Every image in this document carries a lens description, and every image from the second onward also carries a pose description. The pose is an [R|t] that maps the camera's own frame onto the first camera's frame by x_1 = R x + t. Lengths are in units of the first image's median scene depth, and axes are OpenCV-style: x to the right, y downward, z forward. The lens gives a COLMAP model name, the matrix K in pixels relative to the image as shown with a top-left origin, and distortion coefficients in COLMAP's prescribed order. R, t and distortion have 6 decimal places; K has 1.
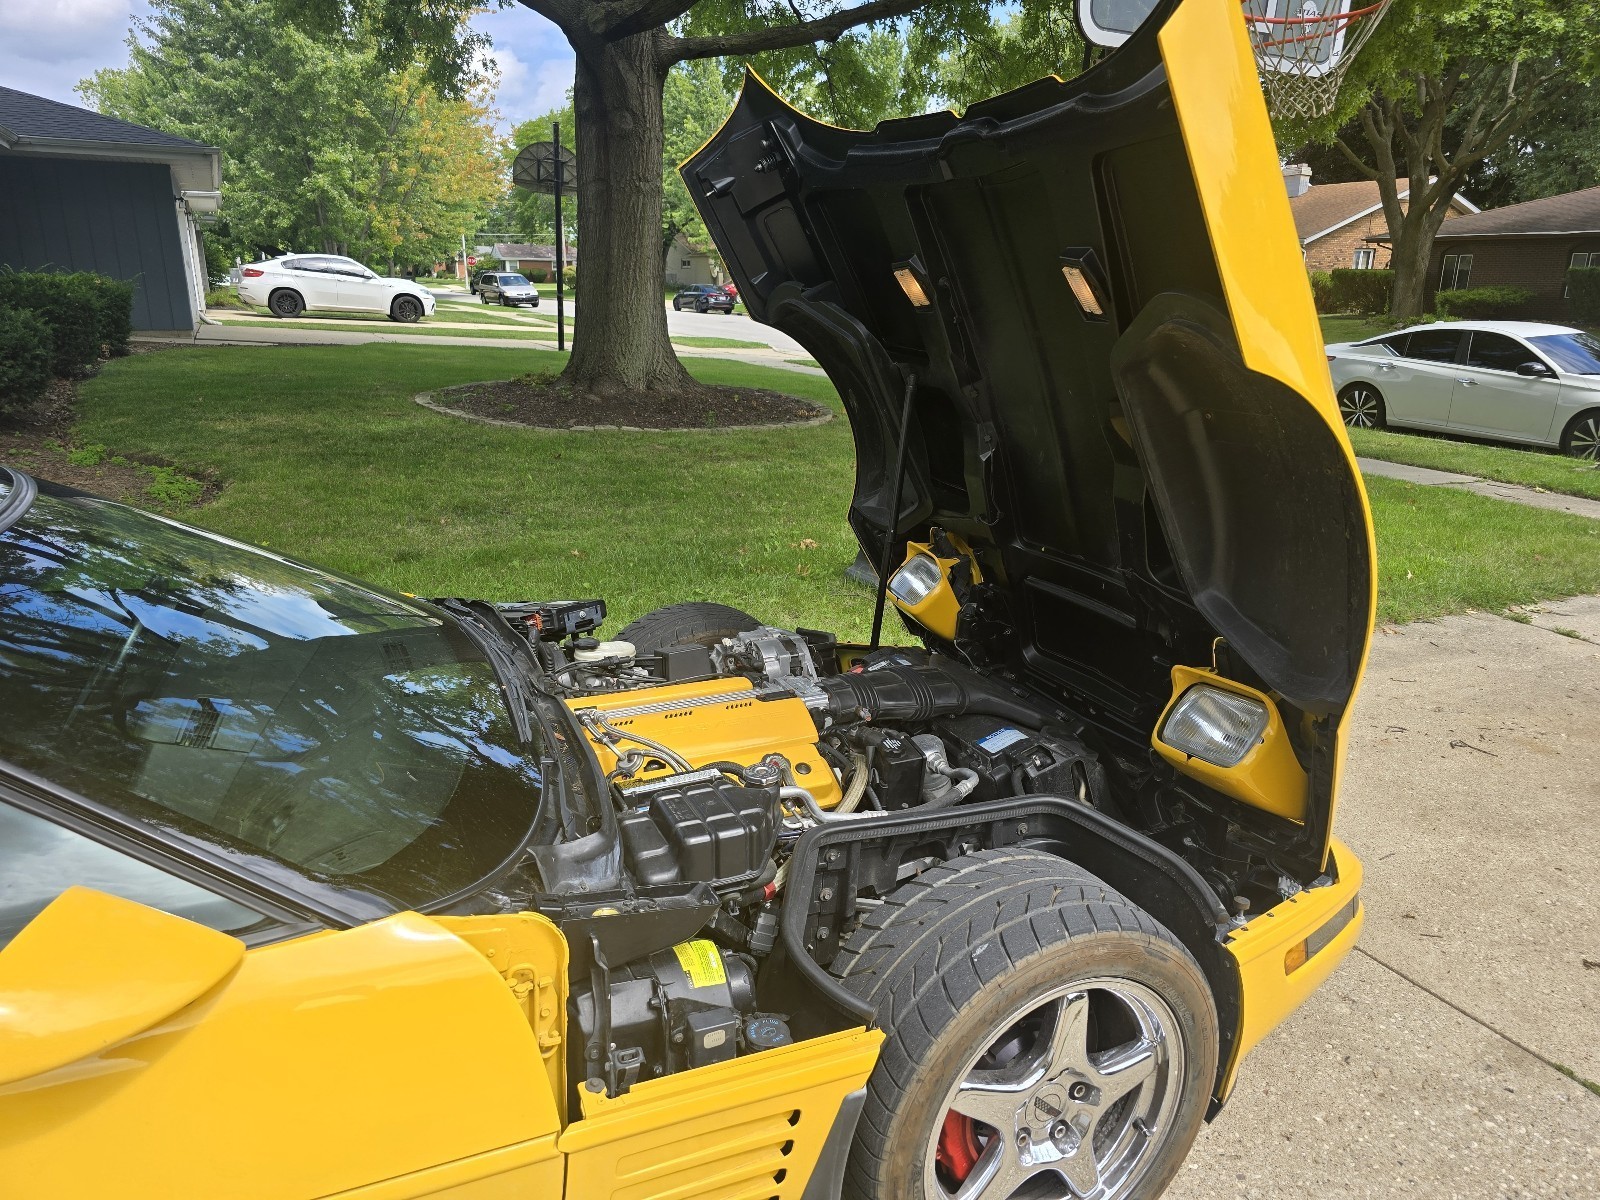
lens RADIAL K [[1098.1, 0, 805.0], [0, 1098.1, 603.9], [0, 0, 1]] dist [0.036263, -0.028380]
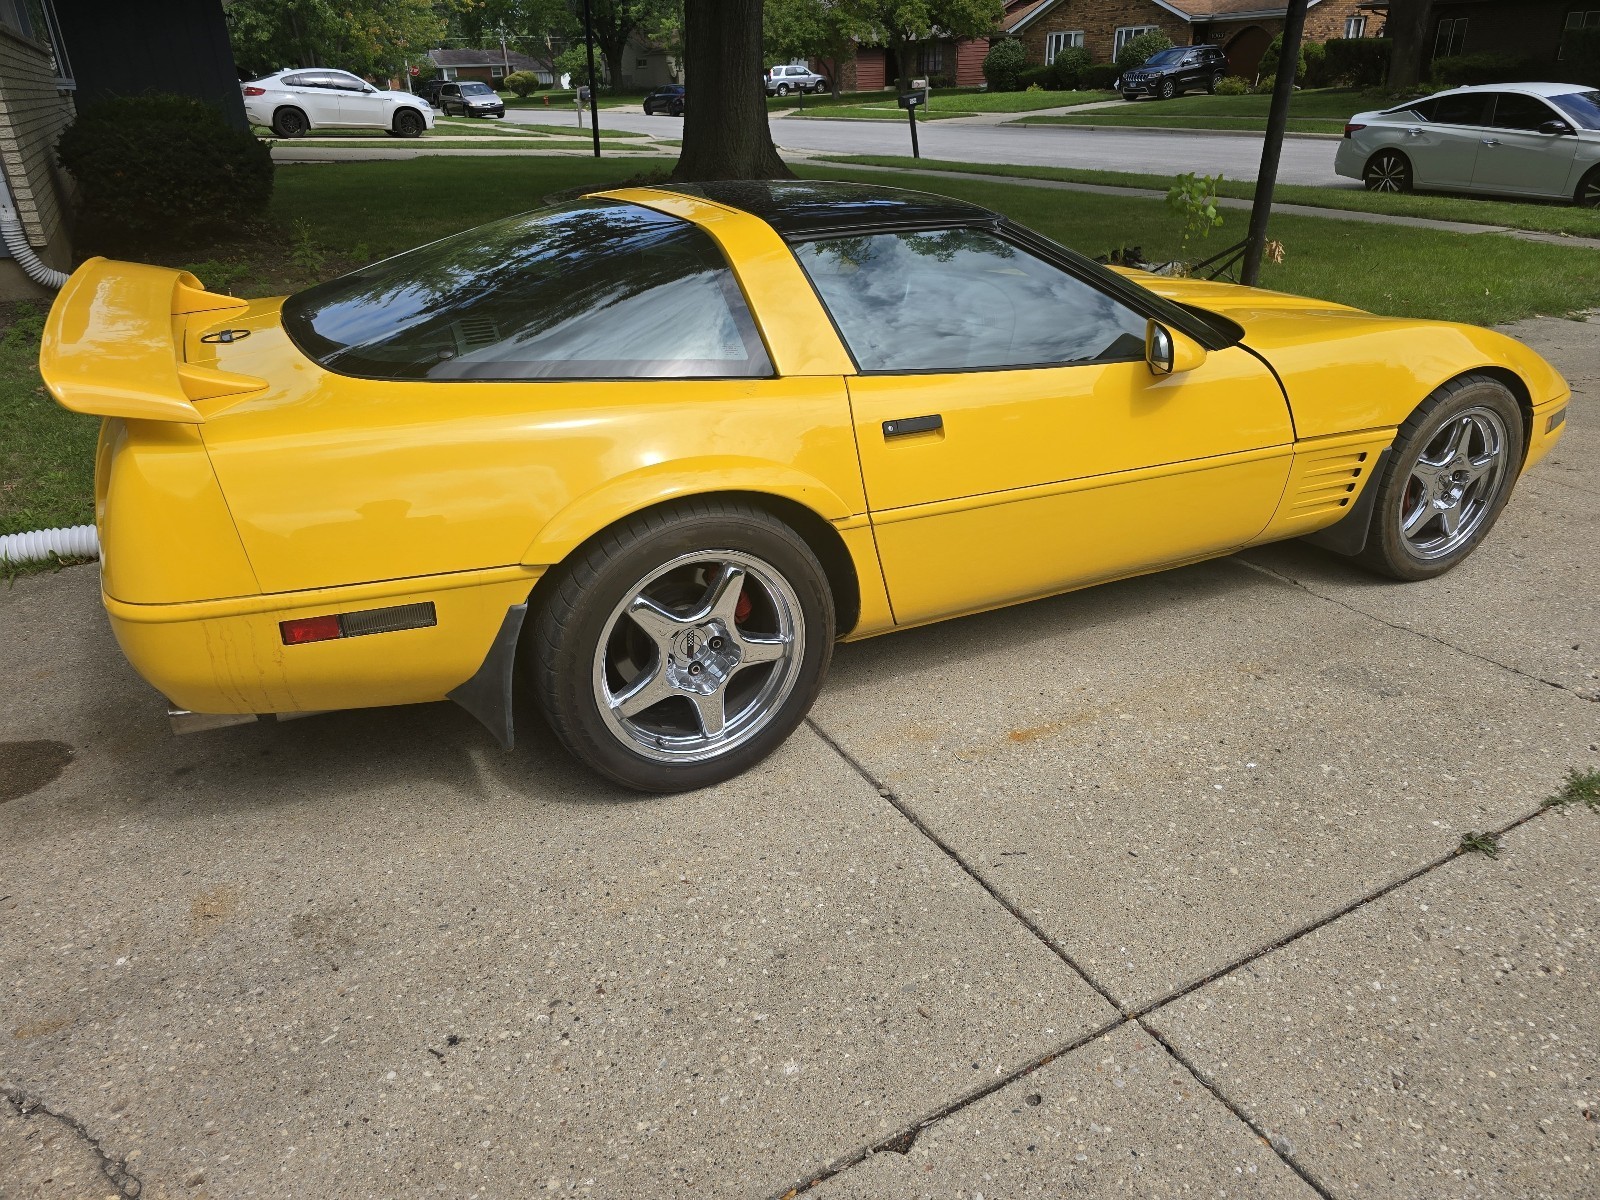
lens RADIAL K [[1098.1, 0, 794.5], [0, 1098.1, 591.7], [0, 0, 1]] dist [0.036263, -0.028380]
pose [[0.998458, -0.052462, 0.018139, -0.072258], [0.049153, 0.987427, 0.150238, 0.021118], [-0.025793, -0.149115, 0.988483, -0.070657]]
